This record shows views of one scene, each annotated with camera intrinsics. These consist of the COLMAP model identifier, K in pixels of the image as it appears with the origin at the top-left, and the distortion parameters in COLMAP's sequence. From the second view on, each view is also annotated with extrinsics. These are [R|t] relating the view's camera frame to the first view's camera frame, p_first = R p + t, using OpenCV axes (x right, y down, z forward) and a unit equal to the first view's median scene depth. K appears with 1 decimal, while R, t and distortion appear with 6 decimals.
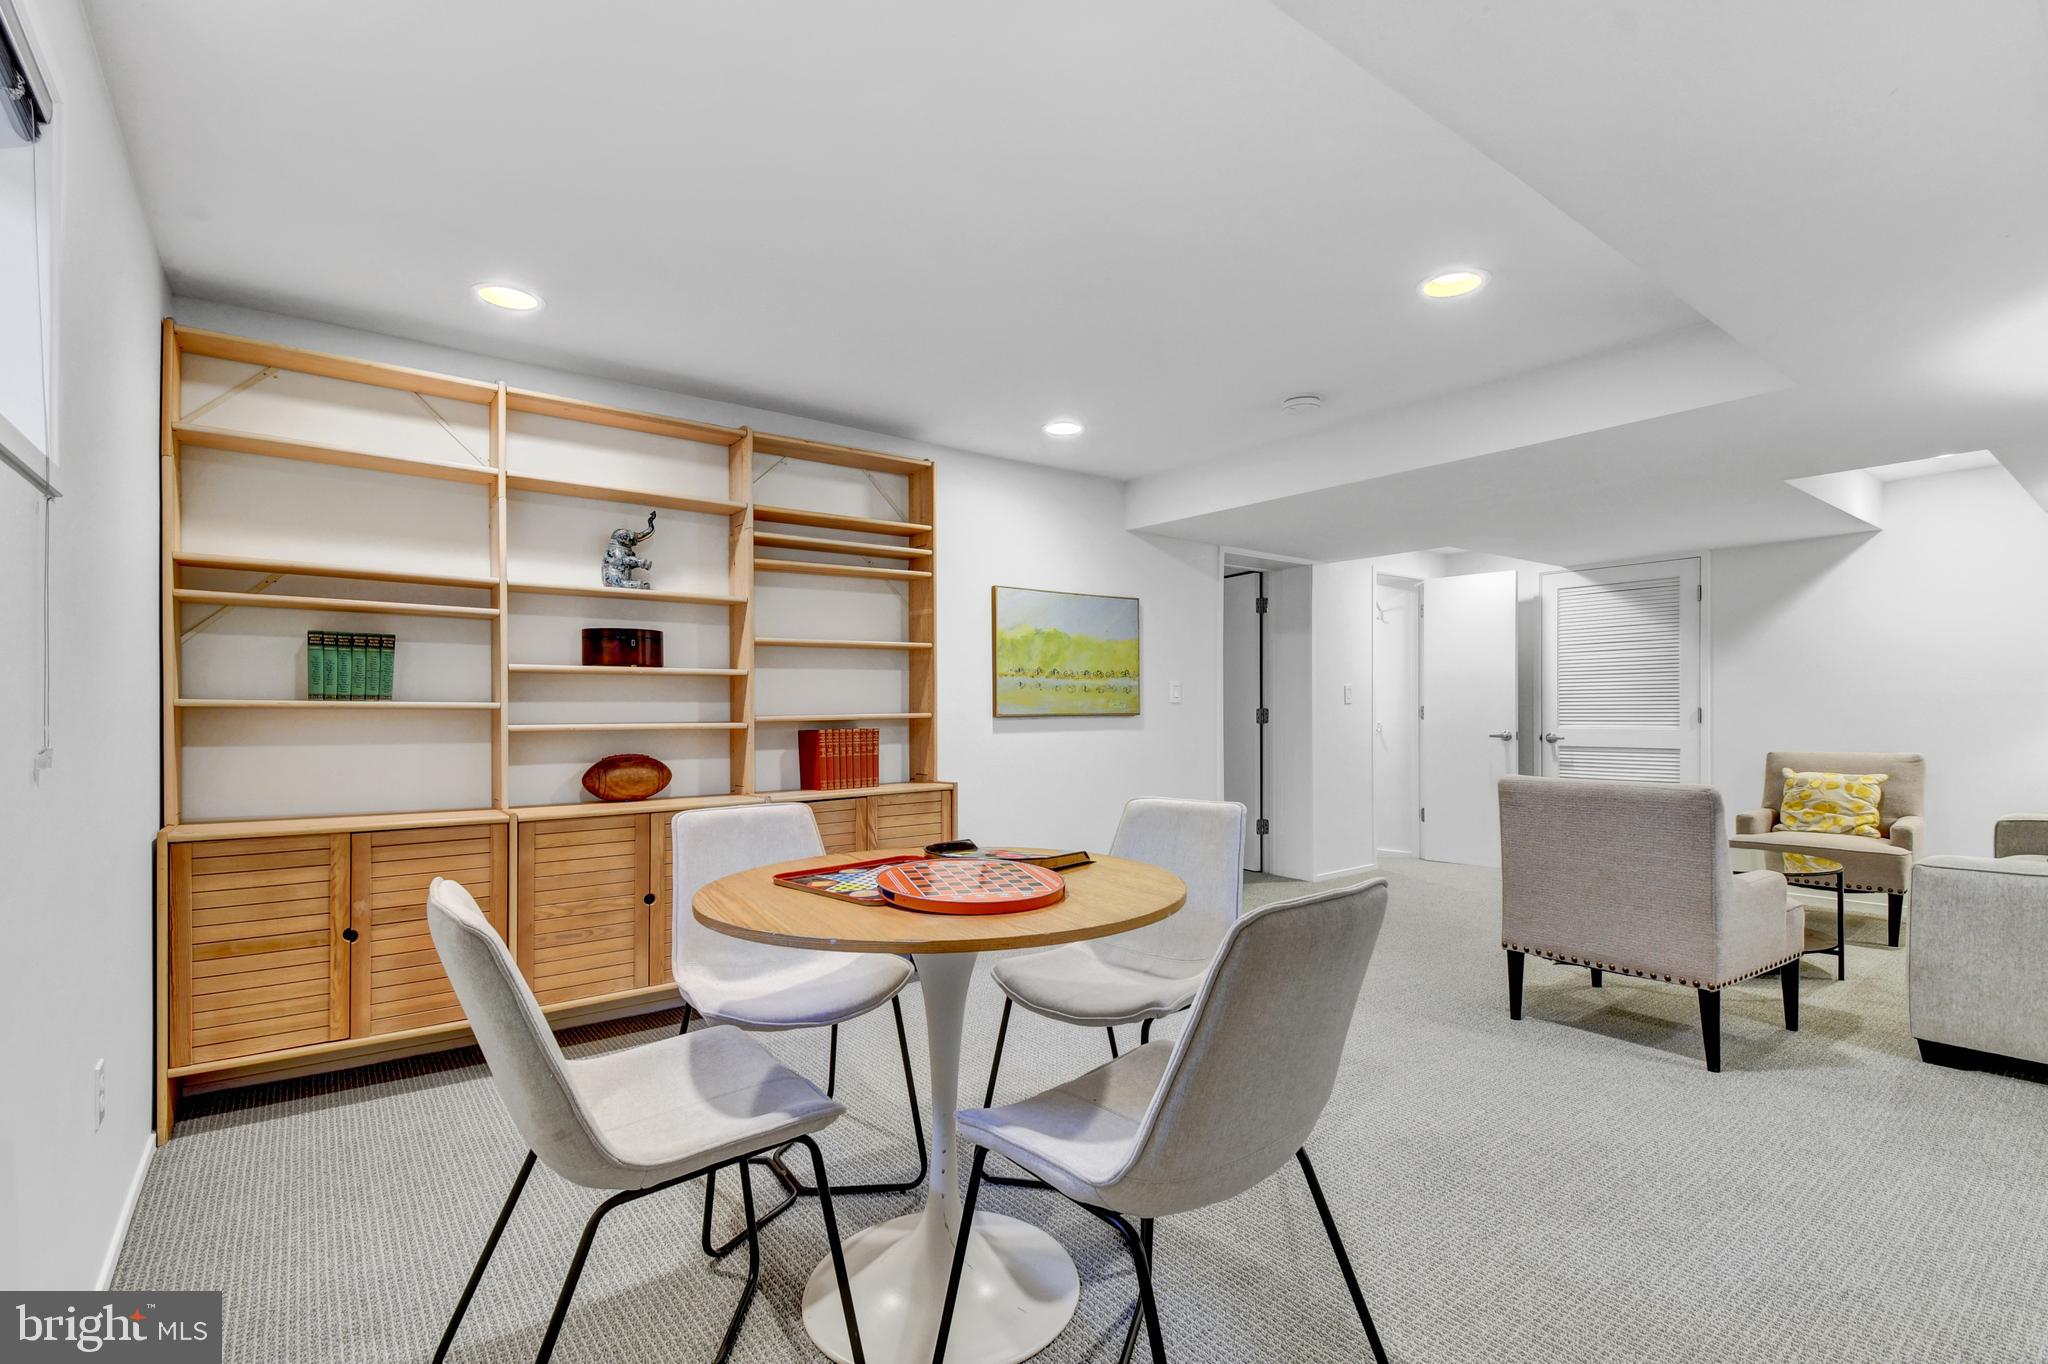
lens RADIAL K [[920.4, 0, 1022.2], [0, 920.4, 698.5], [0, 0, 1]] dist [0.025426, -0.021284]
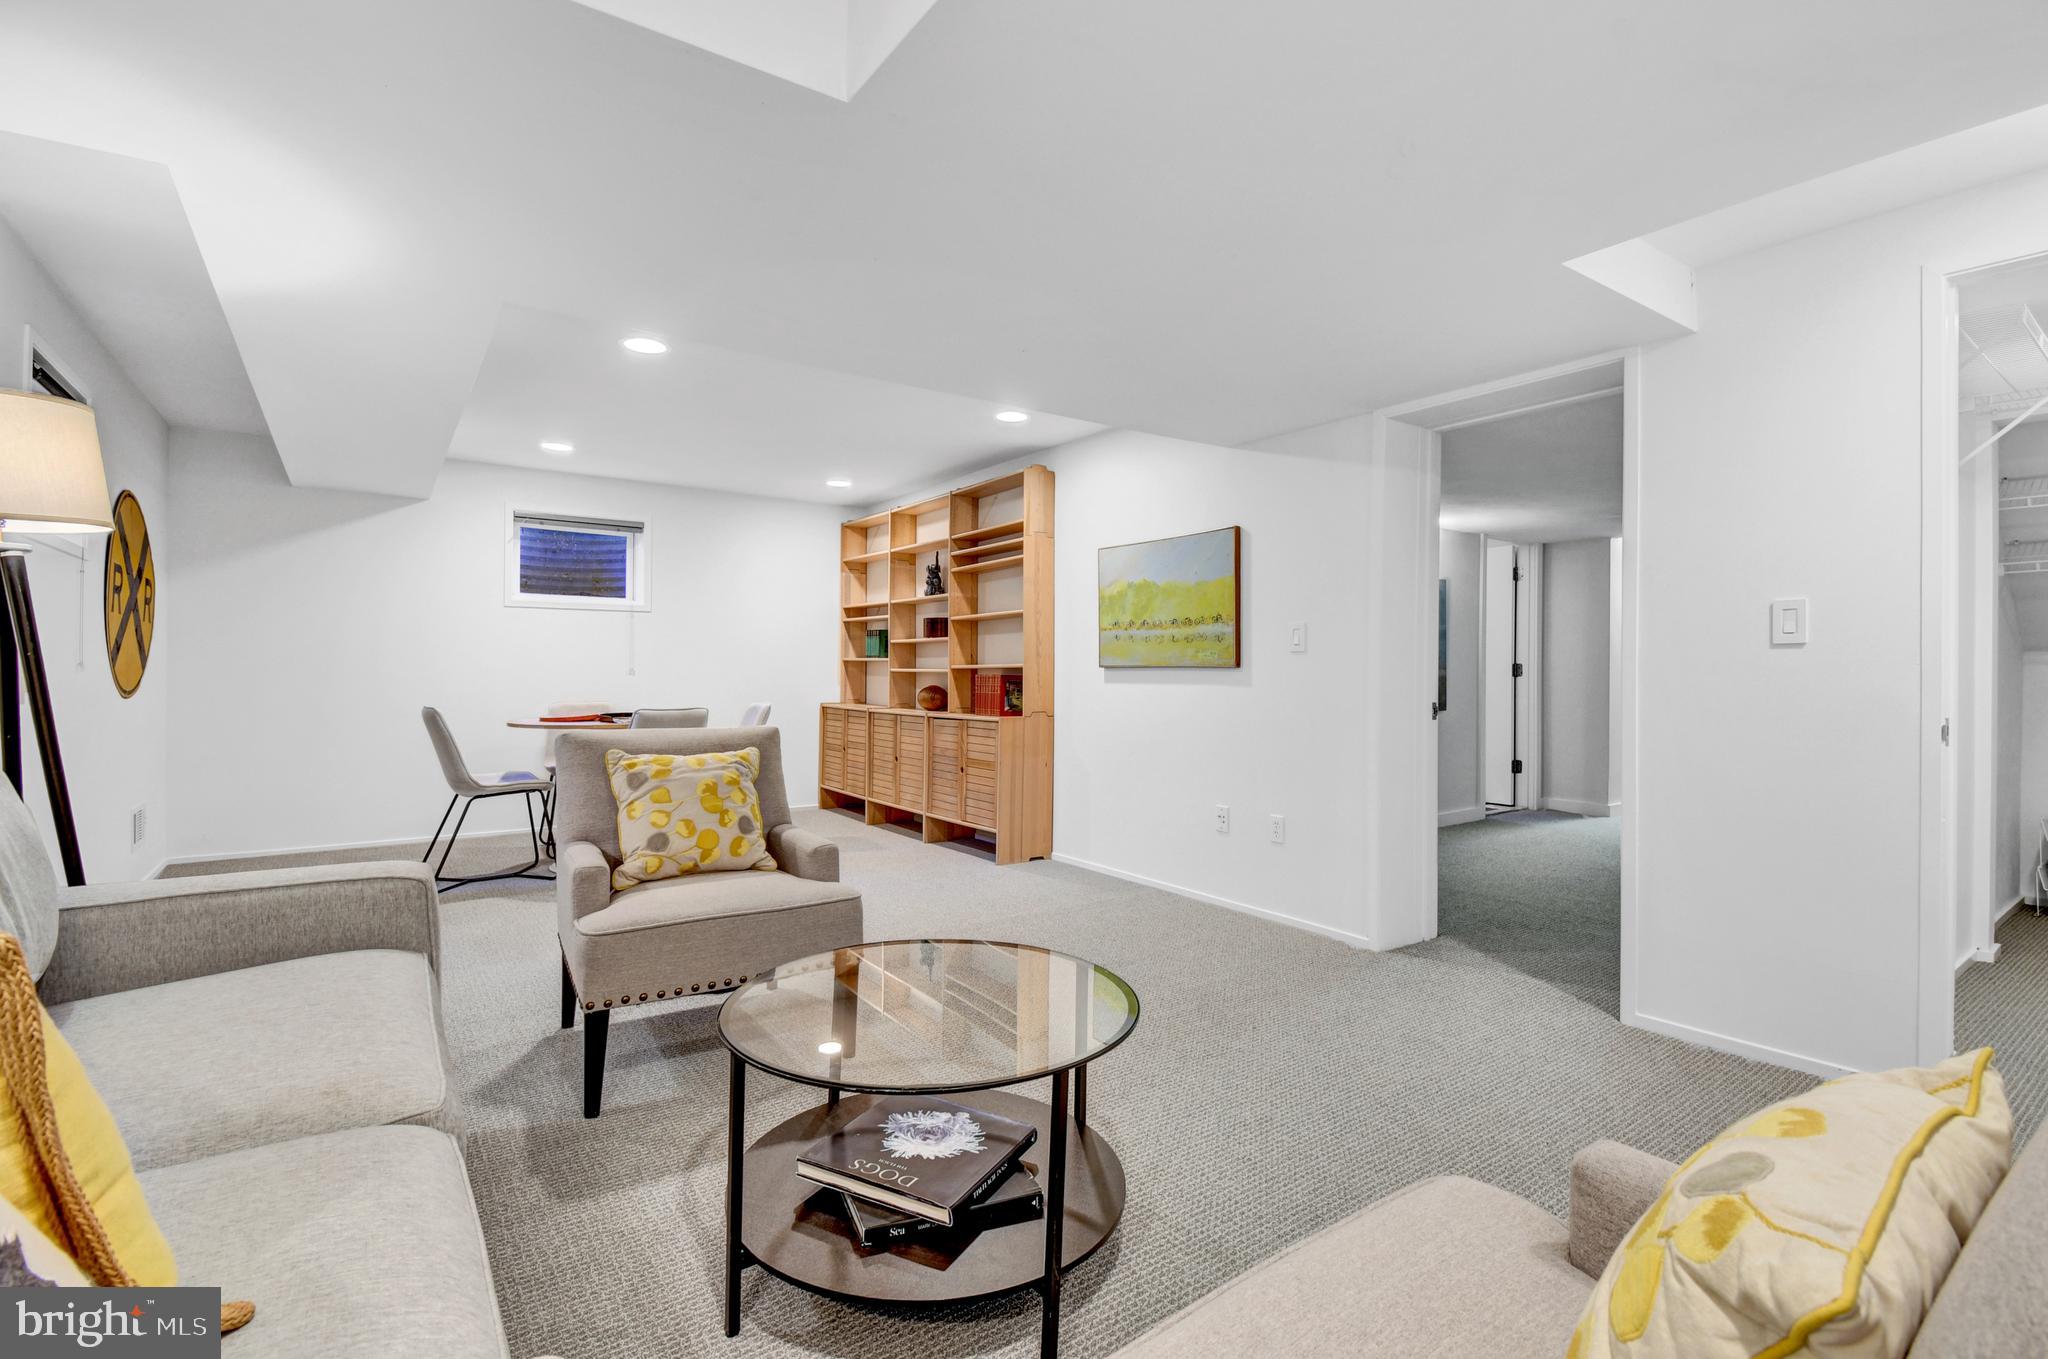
lens RADIAL K [[920.4, 0, 1021.2], [0, 920.4, 671.9], [0, 0, 1]] dist [0.025426, -0.021284]
pose [[-0.036341, 0.003046, -0.999335, 1.026753], [0.003704, 0.999989, 0.002913, 0.020103], [0.999333, -0.003596, -0.036351, 0.904446]]
